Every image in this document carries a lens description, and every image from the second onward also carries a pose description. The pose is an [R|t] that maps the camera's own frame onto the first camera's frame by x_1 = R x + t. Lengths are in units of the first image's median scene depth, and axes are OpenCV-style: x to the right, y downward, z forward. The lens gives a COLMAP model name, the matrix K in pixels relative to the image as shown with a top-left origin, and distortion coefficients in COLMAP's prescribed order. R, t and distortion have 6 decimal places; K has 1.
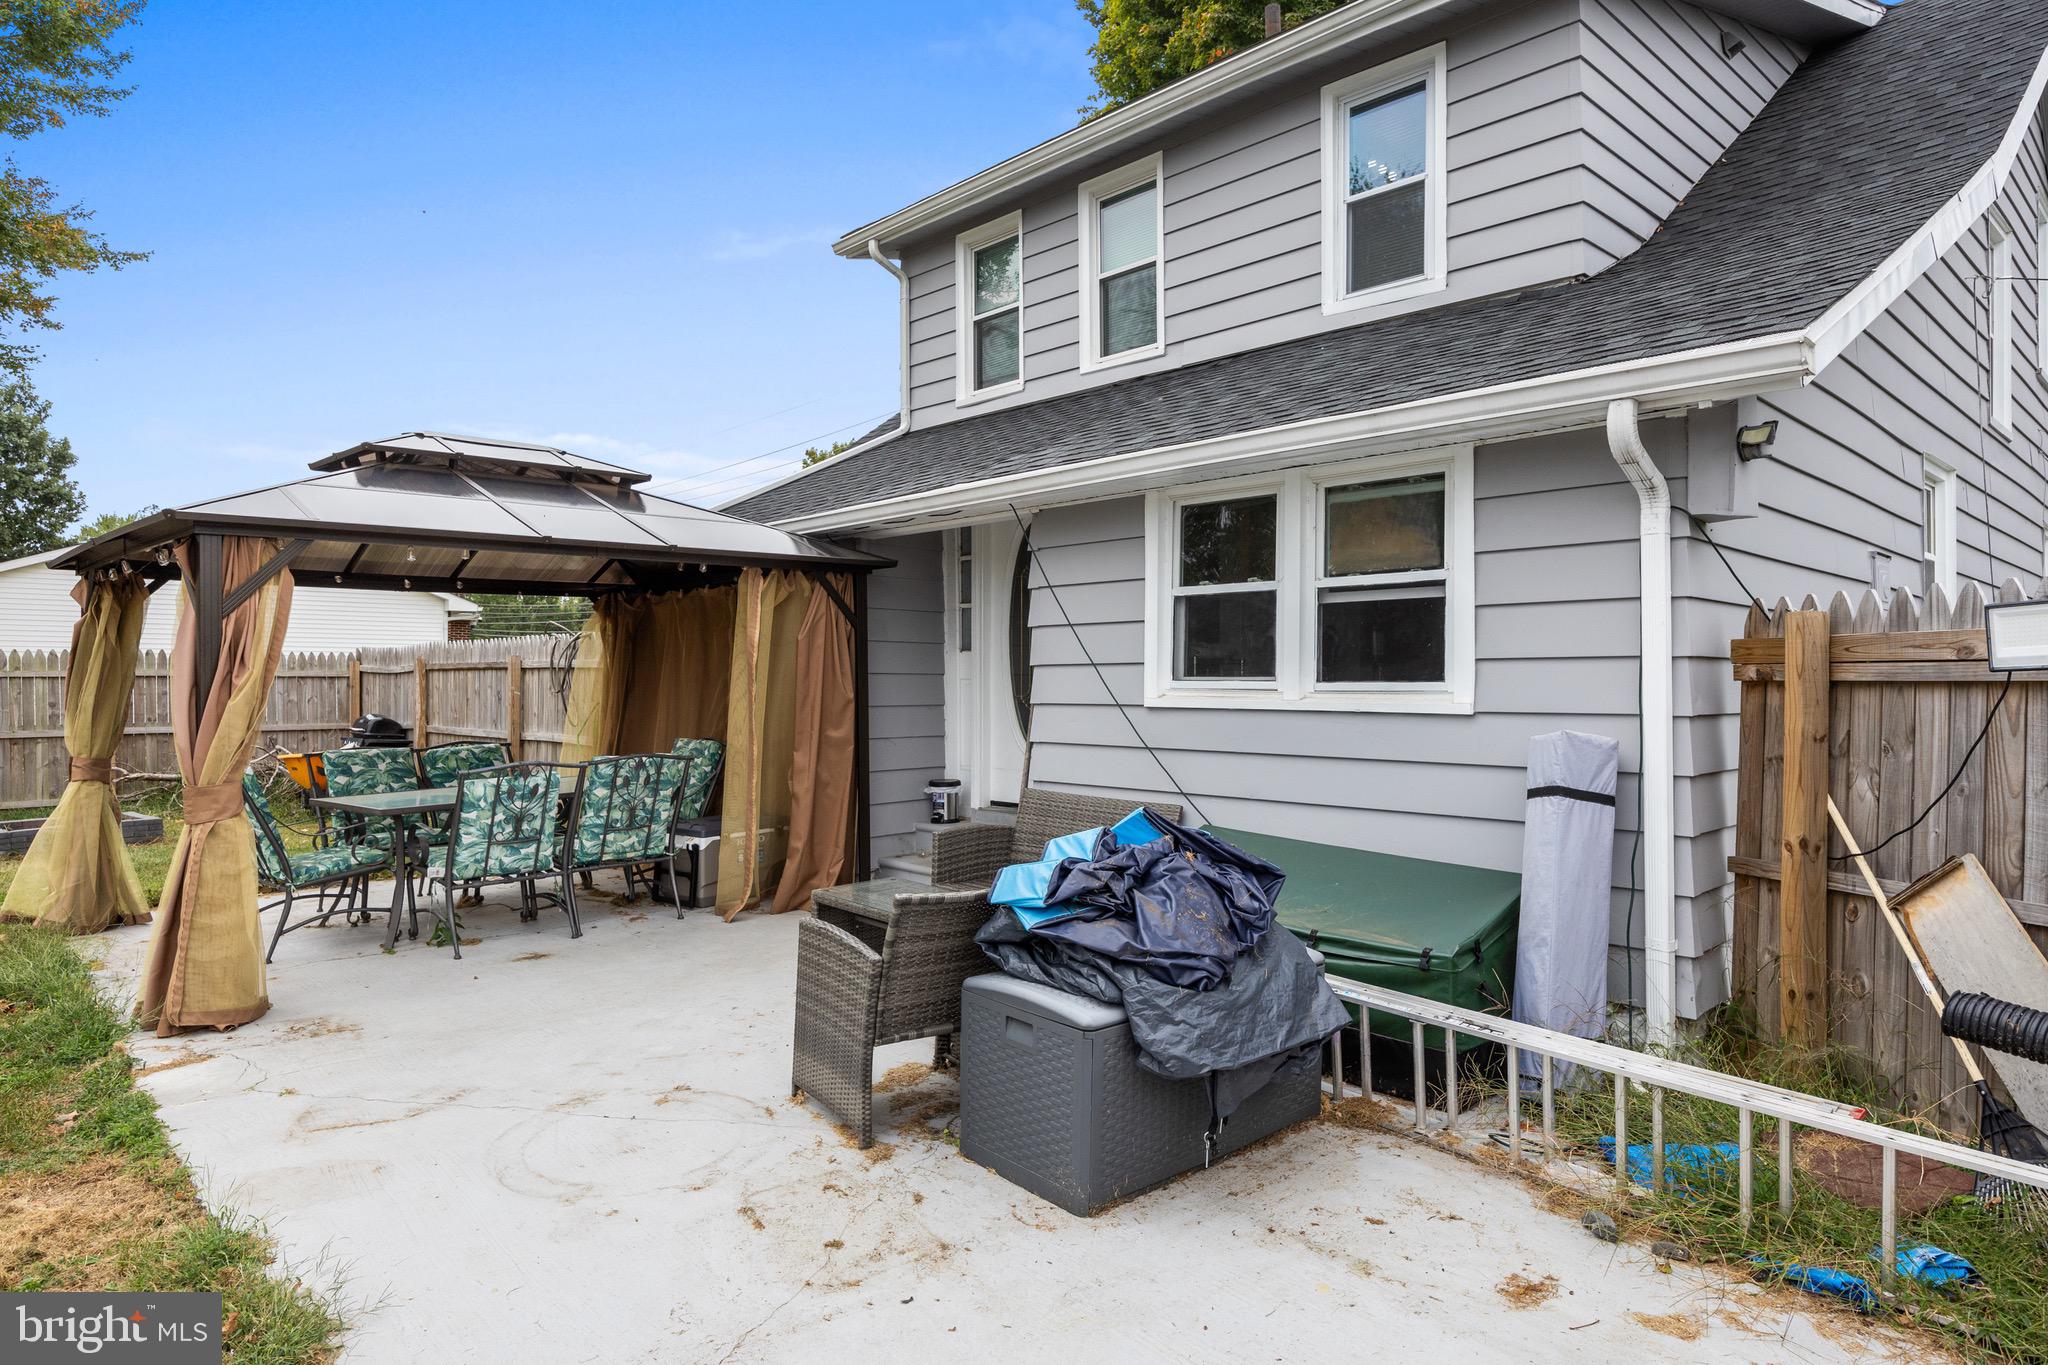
lens RADIAL K [[1215.8, 0, 1023.4], [0, 1215.8, 685.6], [0, 0, 1]] dist [0.009807, 0.001367]
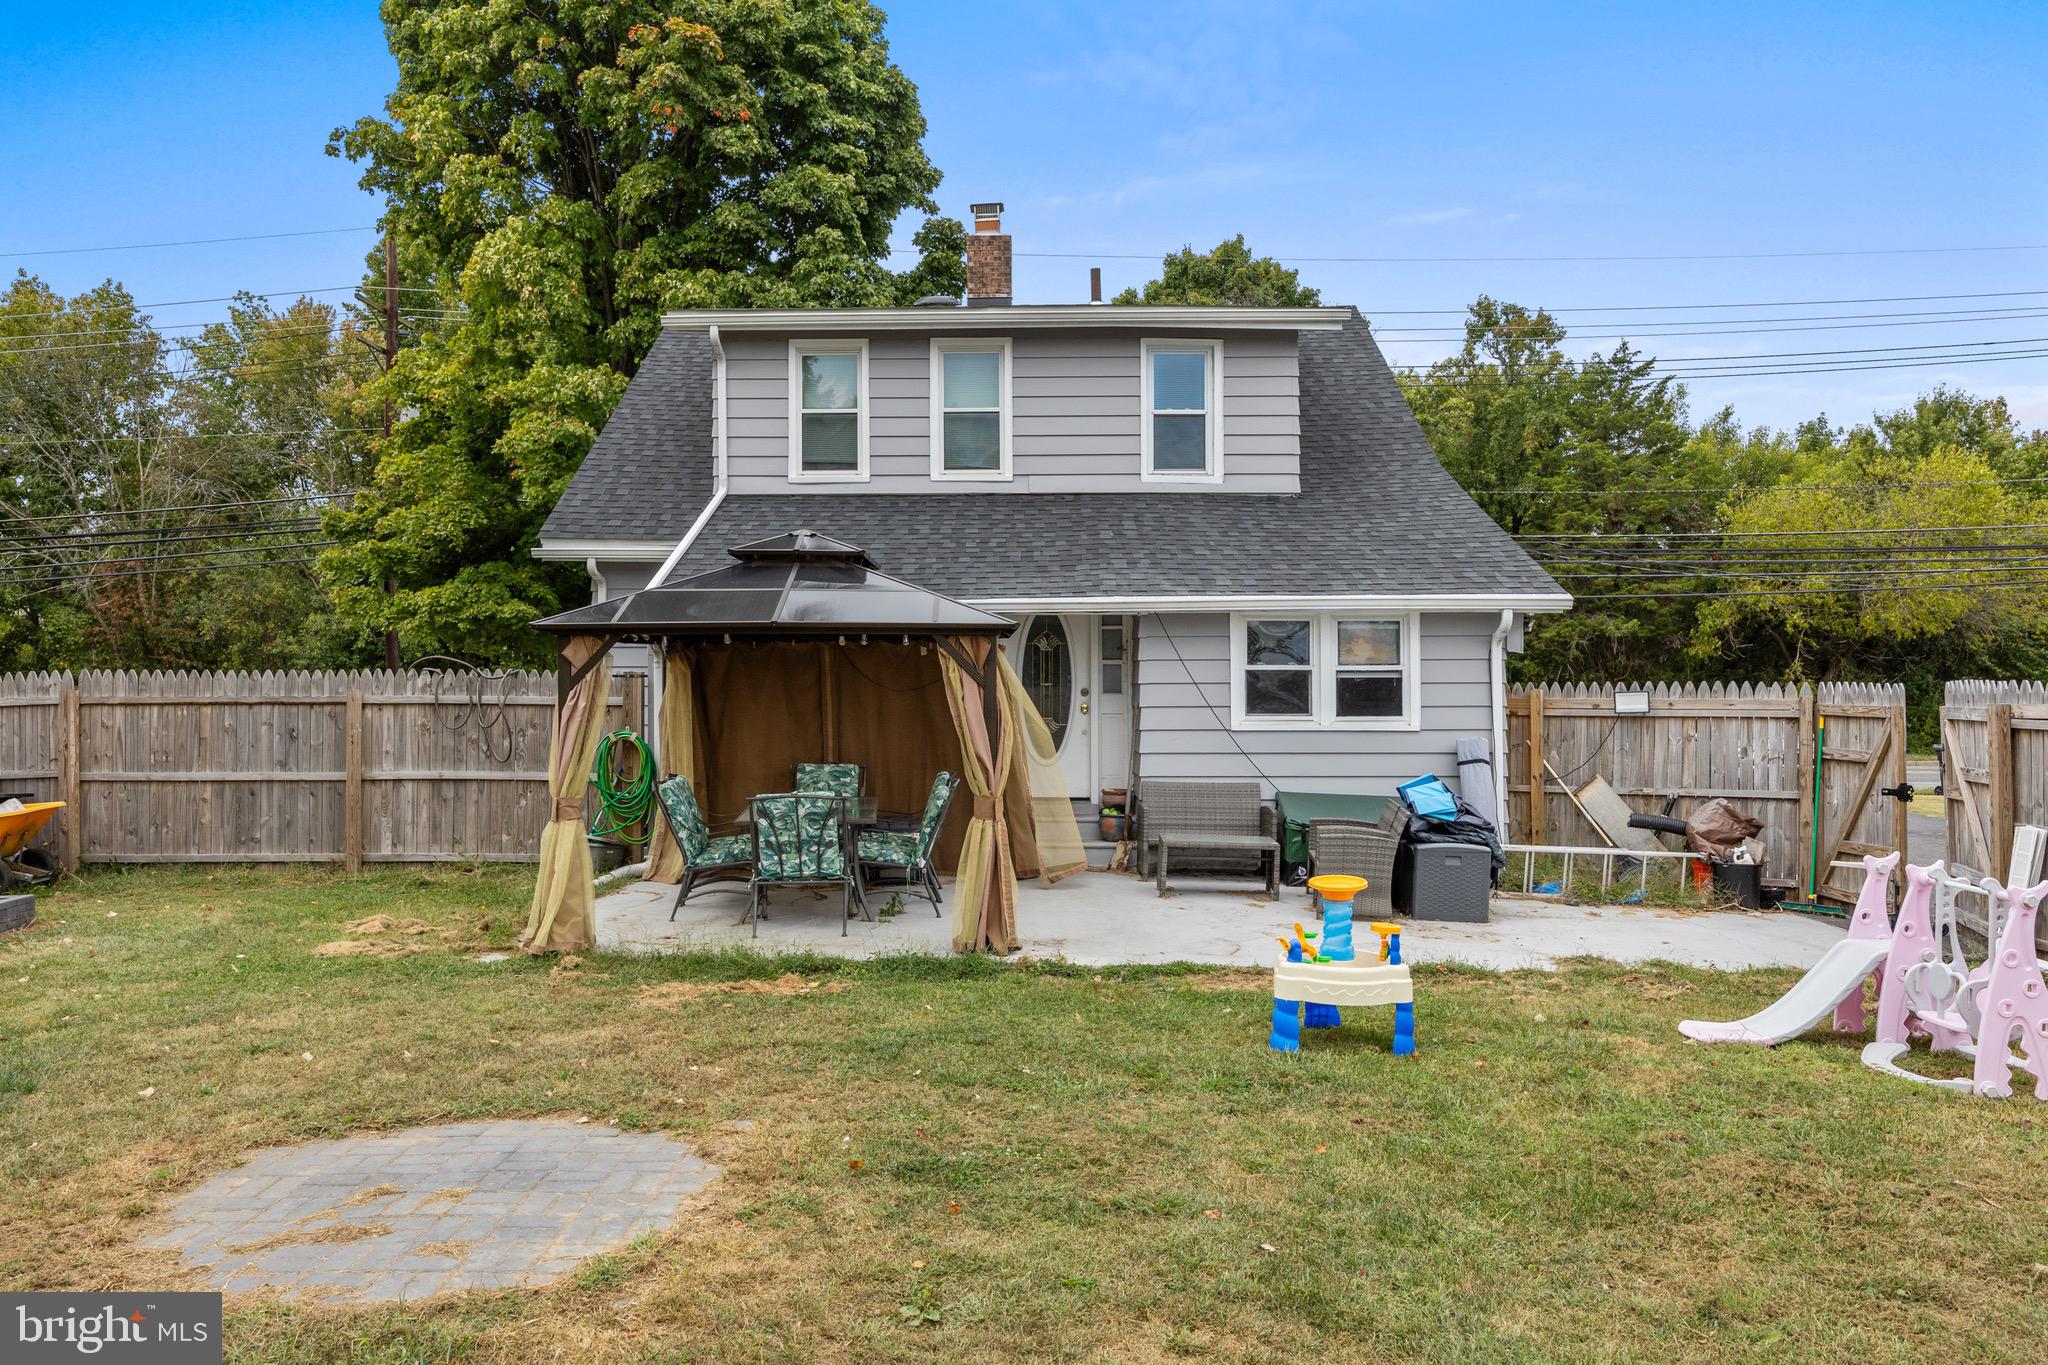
lens RADIAL K [[1470.2, 0, 1023.3], [0, 1470.2, 685.3], [0, 0, 1]] dist [-0.010693, -0.000905]
pose [[0.711855, 0.001191, 0.702326, -1.827097], [0.005648, 0.999957, -0.007420, -0.039036], [-0.702304, 0.009249, 0.711817, -0.376595]]
